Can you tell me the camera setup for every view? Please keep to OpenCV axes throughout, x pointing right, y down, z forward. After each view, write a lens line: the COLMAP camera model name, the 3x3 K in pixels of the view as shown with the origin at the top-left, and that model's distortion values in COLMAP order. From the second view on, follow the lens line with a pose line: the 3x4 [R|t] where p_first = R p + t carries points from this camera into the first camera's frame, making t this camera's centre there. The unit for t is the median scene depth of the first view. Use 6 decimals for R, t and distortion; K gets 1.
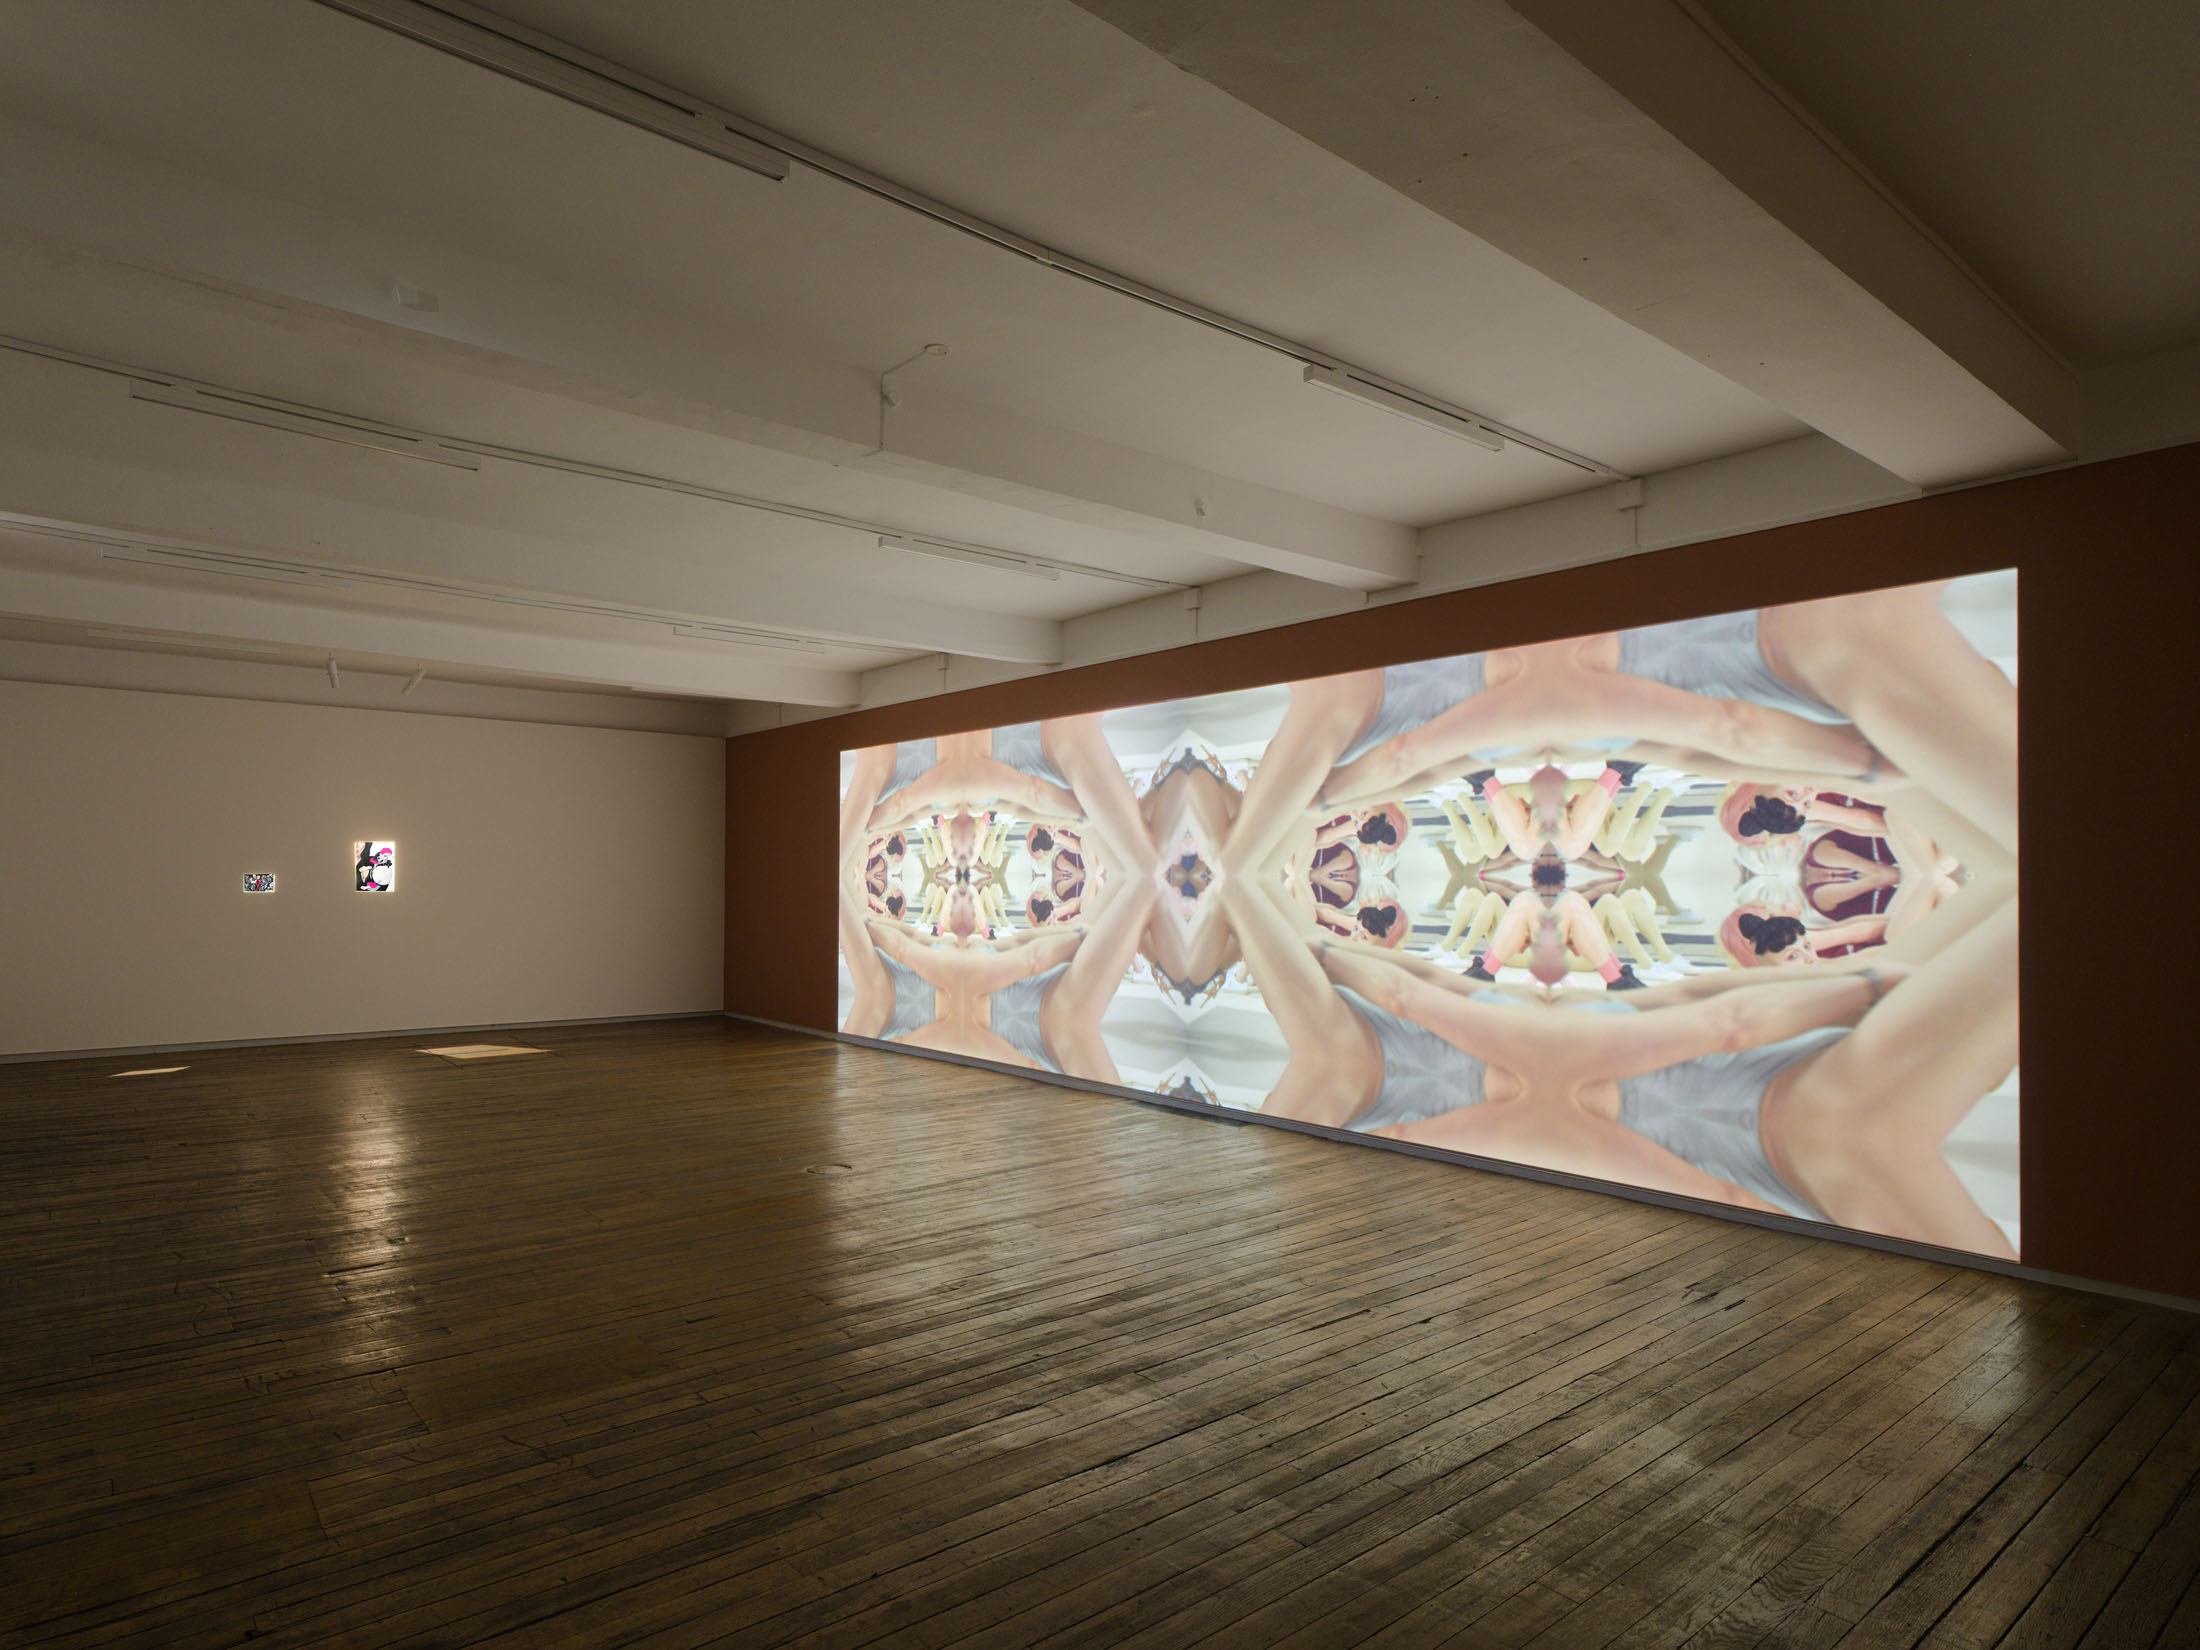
lens RADIAL K [[1294.8, 0, 1089.9], [0, 1294.8, 832.8], [0, 0, 1]] dist [0.018399, -0.002315]
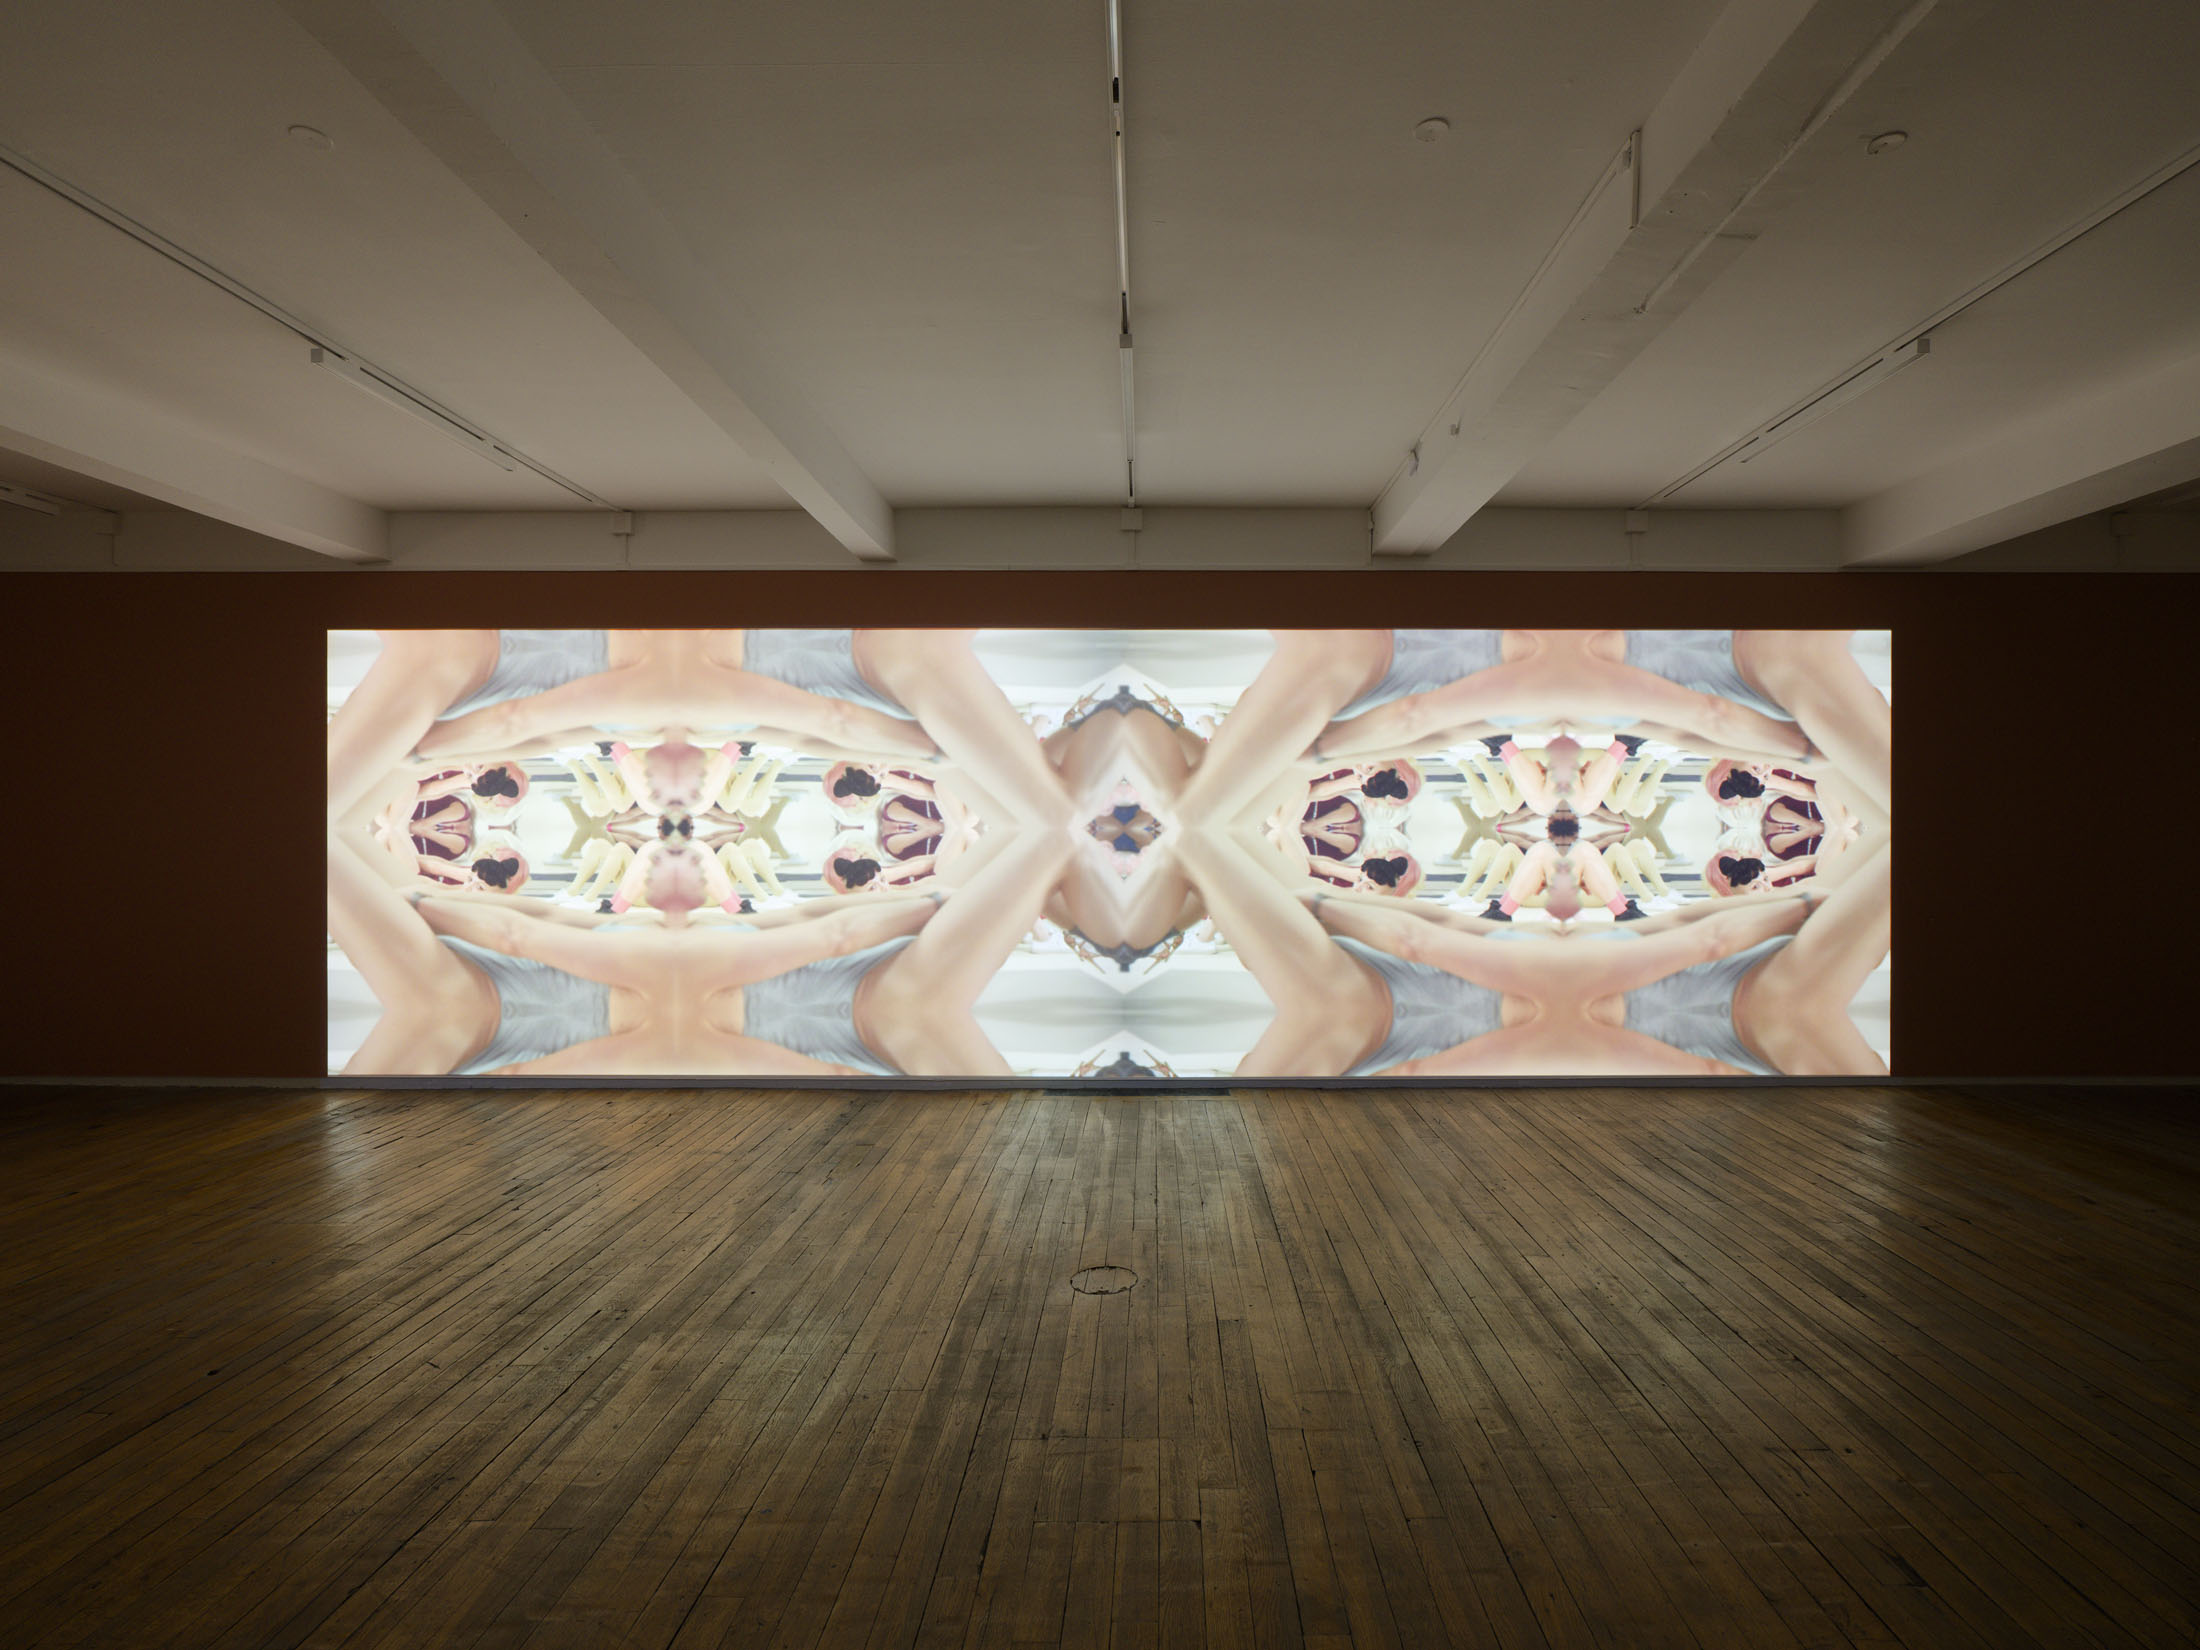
lens RADIAL K [[1036.3, 0, 1103.0], [0, 1036.3, 829.1], [0, 0, 1]] dist [-0.009590, 0.000658]
pose [[0.631928, 0.009650, 0.774967, -0.569599], [-0.026017, 0.999623, 0.008767, 0.032447], [-0.774590, -0.025702, 0.631941, 0.650464]]
